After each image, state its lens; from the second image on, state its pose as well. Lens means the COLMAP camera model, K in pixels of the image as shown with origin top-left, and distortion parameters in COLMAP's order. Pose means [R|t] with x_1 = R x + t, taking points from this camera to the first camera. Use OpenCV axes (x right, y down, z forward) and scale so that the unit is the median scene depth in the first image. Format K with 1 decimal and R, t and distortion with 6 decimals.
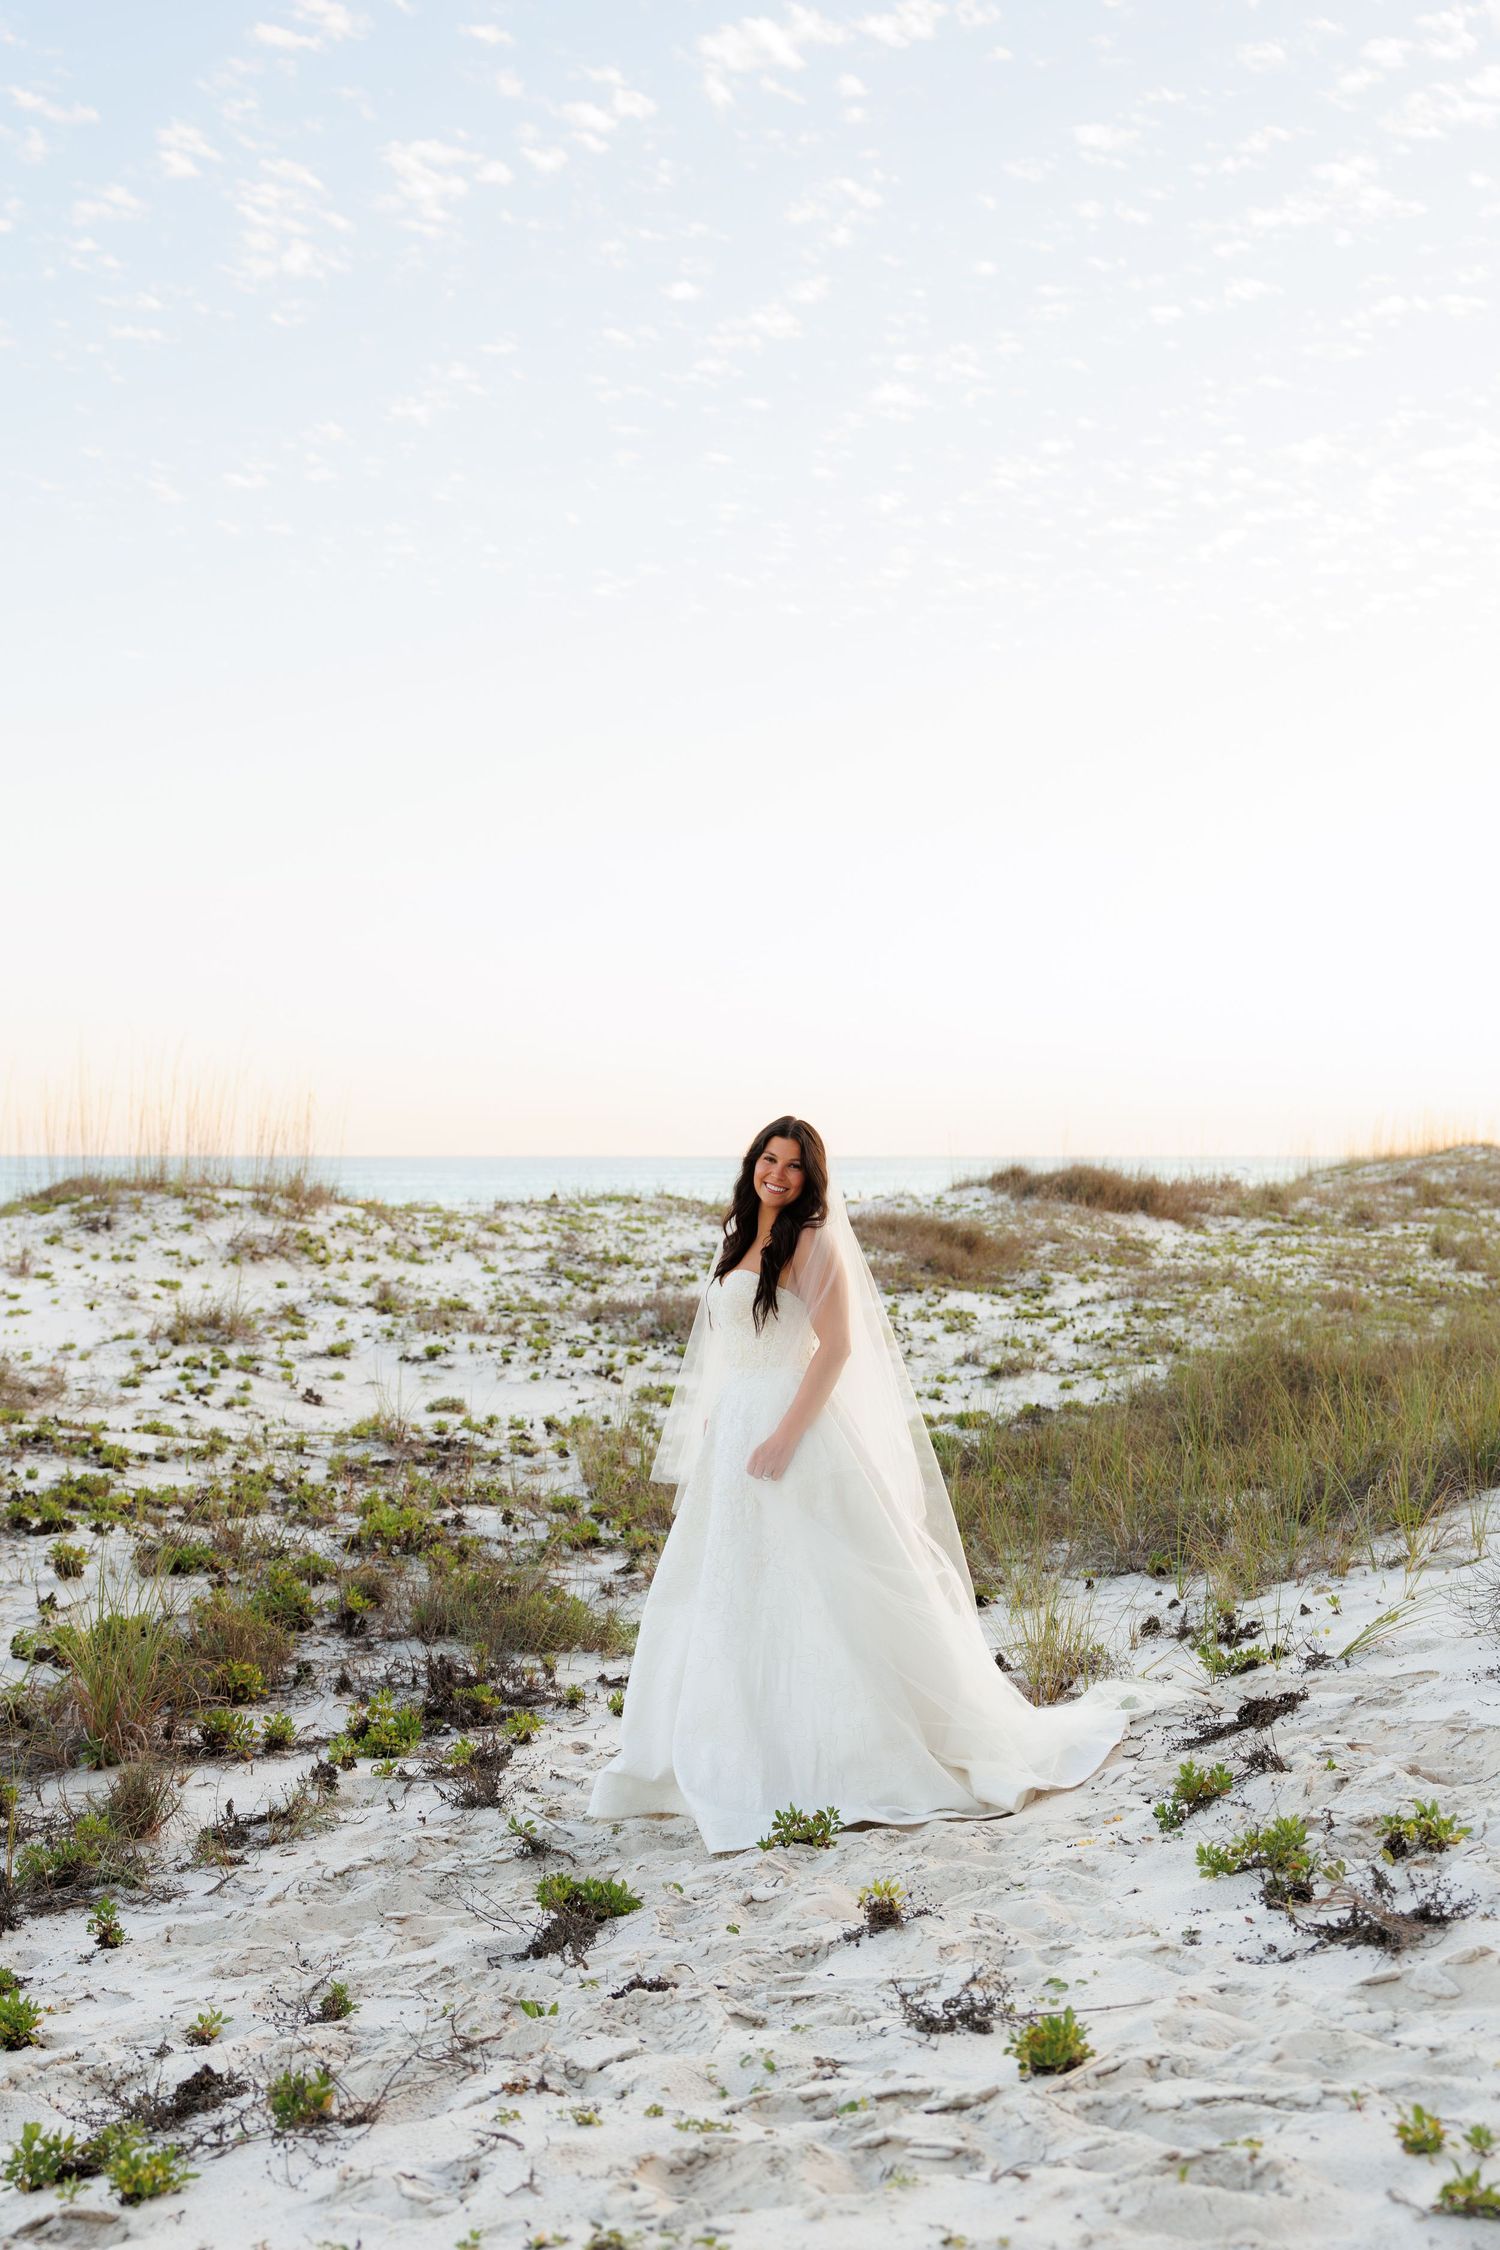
lens RADIAL K [[2678.9, 0, 564.8], [0, 2678.9, 1199.5], [0, 0, 1]] dist [0.040923, 0.000000]
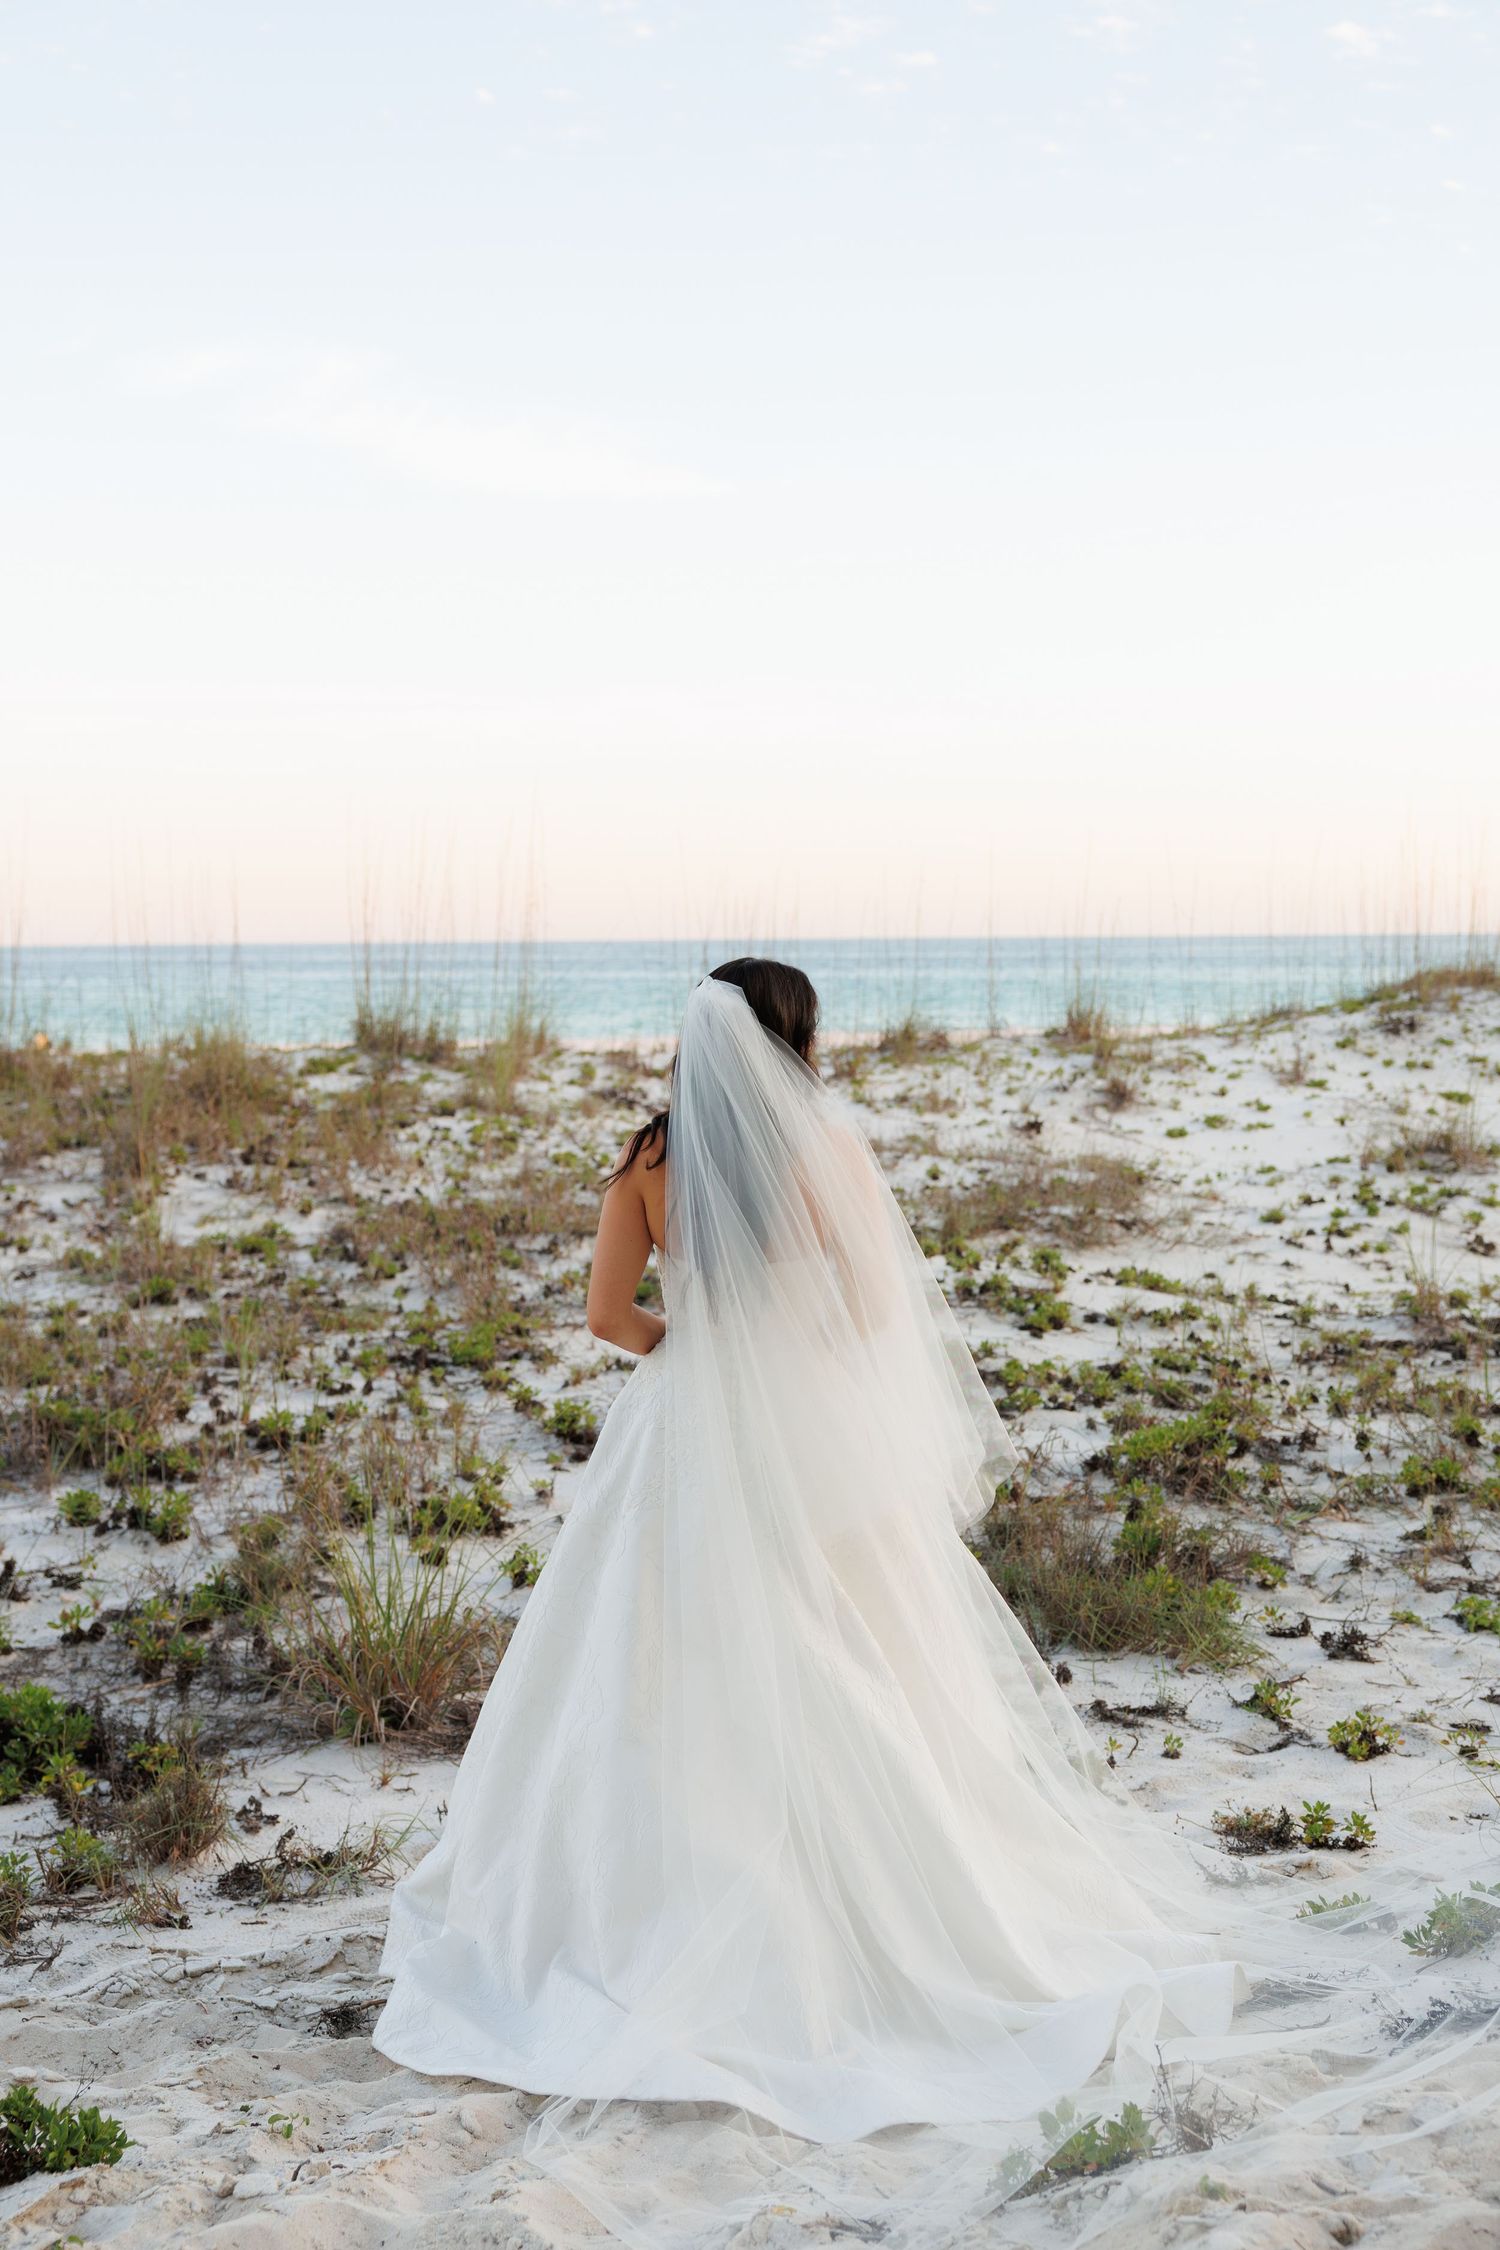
lens RADIAL K [[2757.7, 0, 758.0], [0, 2757.7, 1117.1], [0, 0, 1]] dist [0.014821, 0.000000]
pose [[0.844611, 0.026344, -0.534732, 0.130744], [0.001103, 0.998701, 0.050944, -0.006845], [0.535379, -0.043617, 0.843485, 0.132681]]
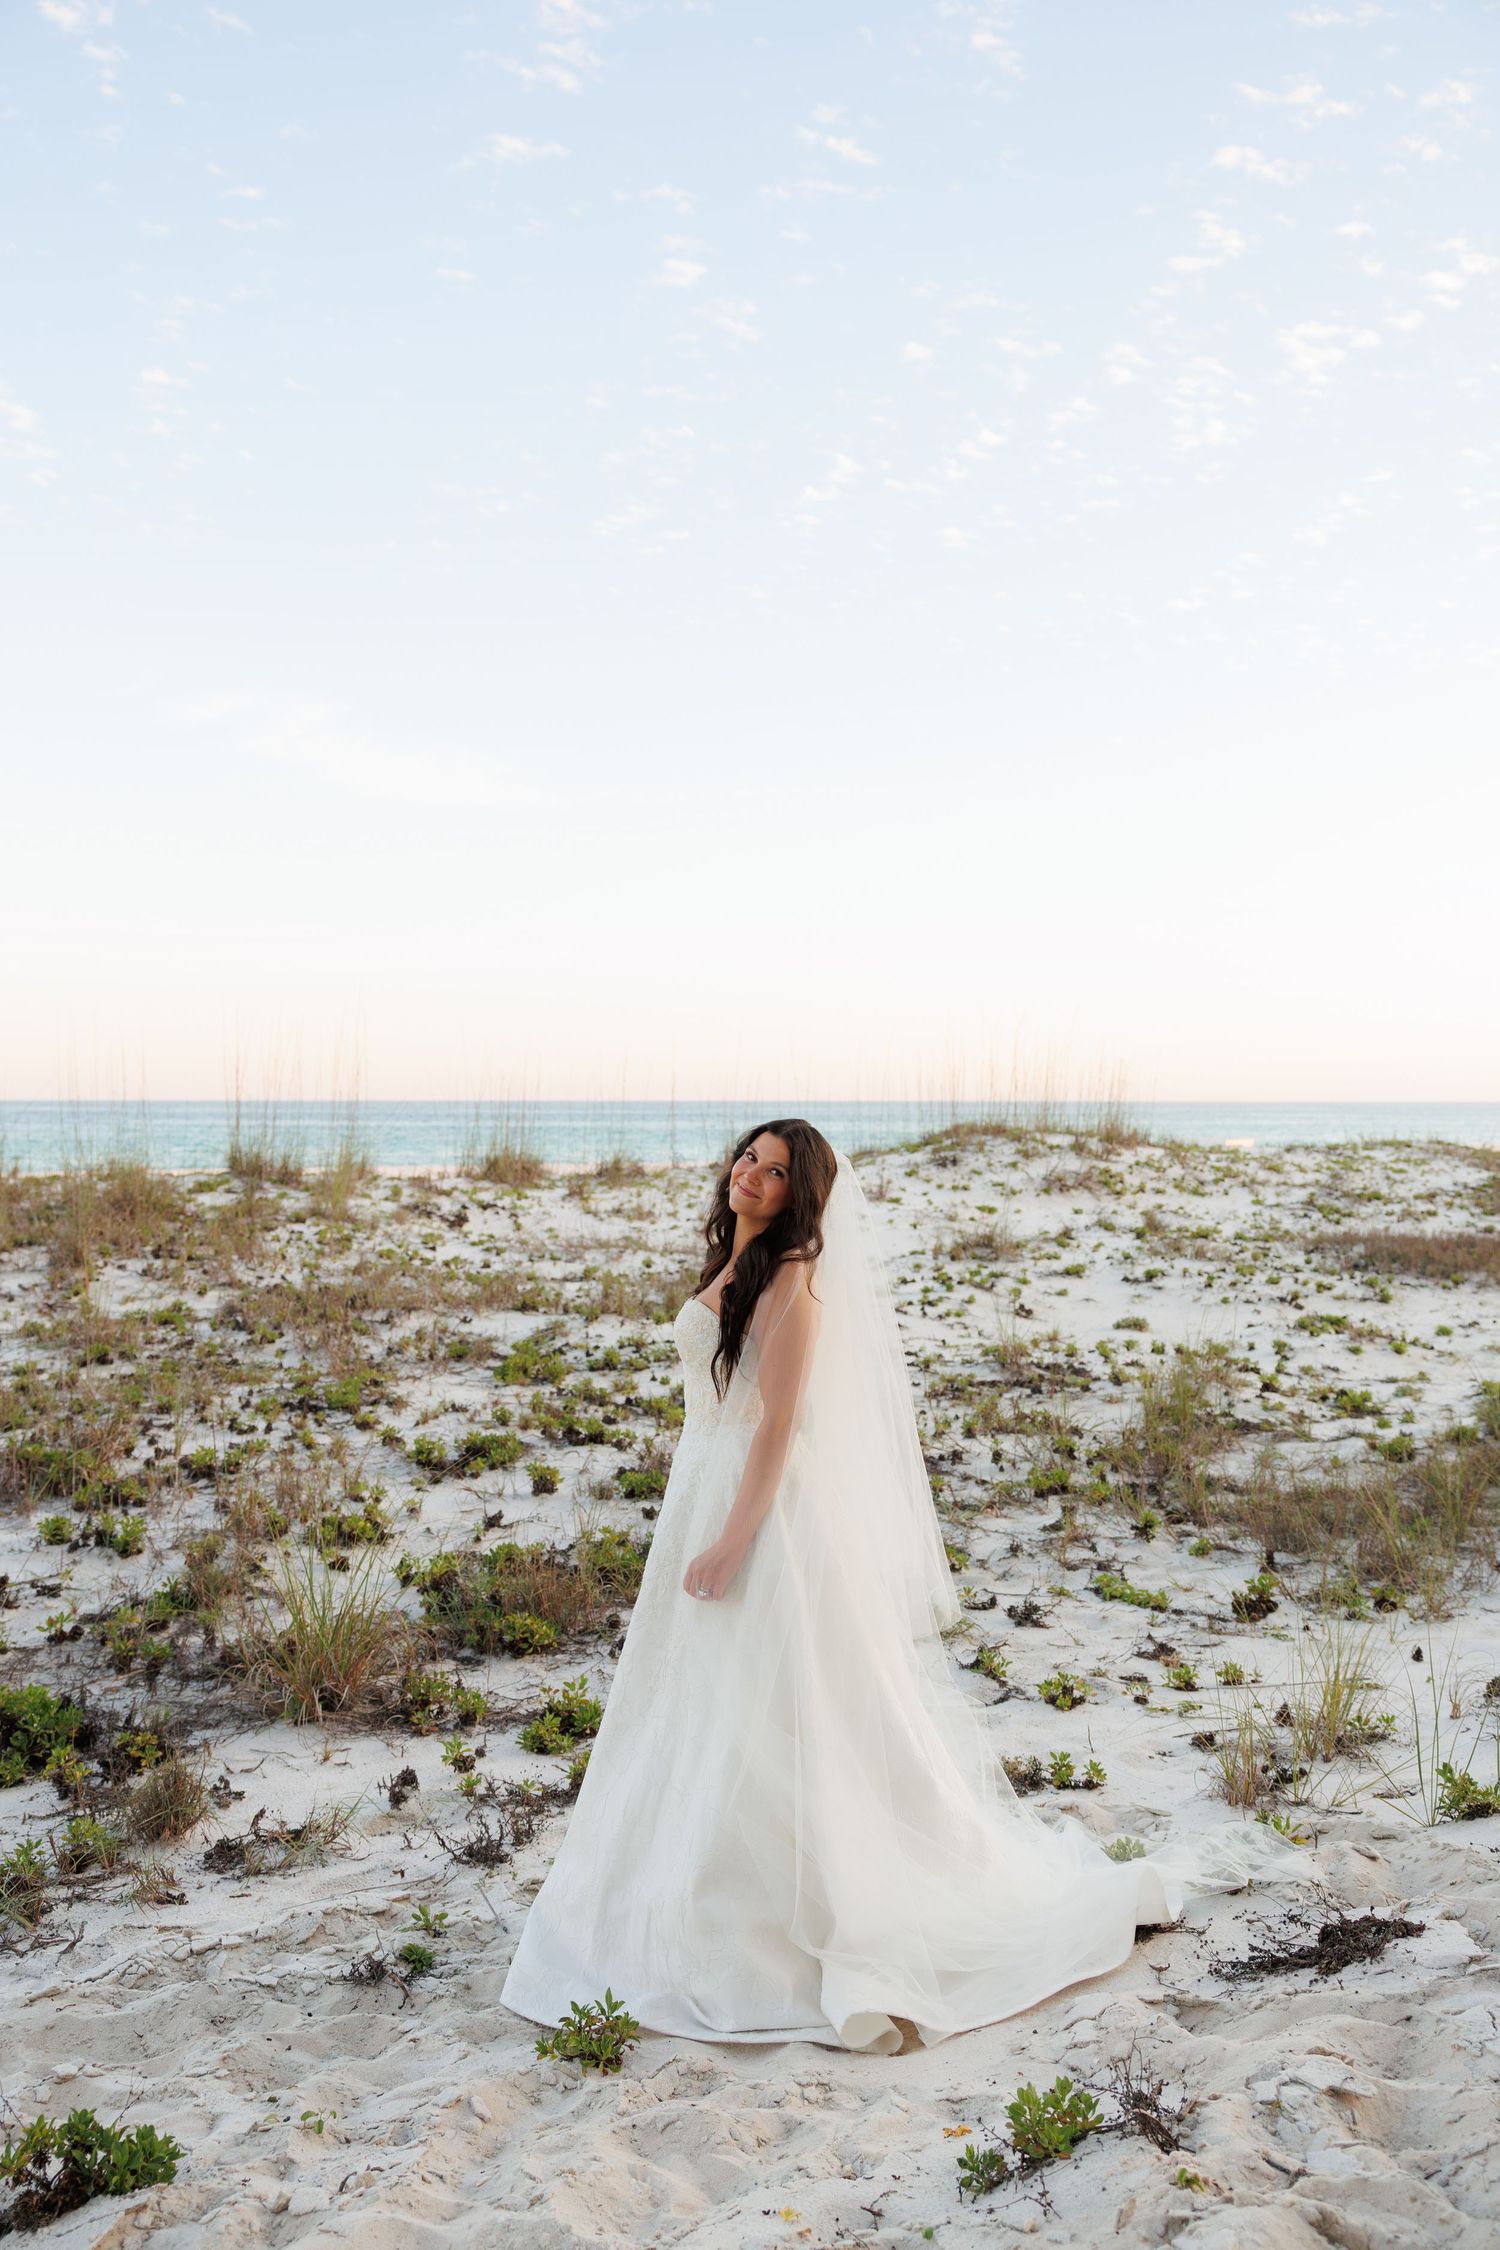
lens RADIAL K [[1815.5, 0, 740.1], [0, 1815.5, 1130.2], [0, 0, 1]] dist [-0.014219, 0.023731]
pose [[0.913396, 0.006030, -0.407029, 0.094124], [-0.005837, 0.999981, 0.001716, -0.006806], [0.407031, 0.000808, 0.913414, 0.154013]]
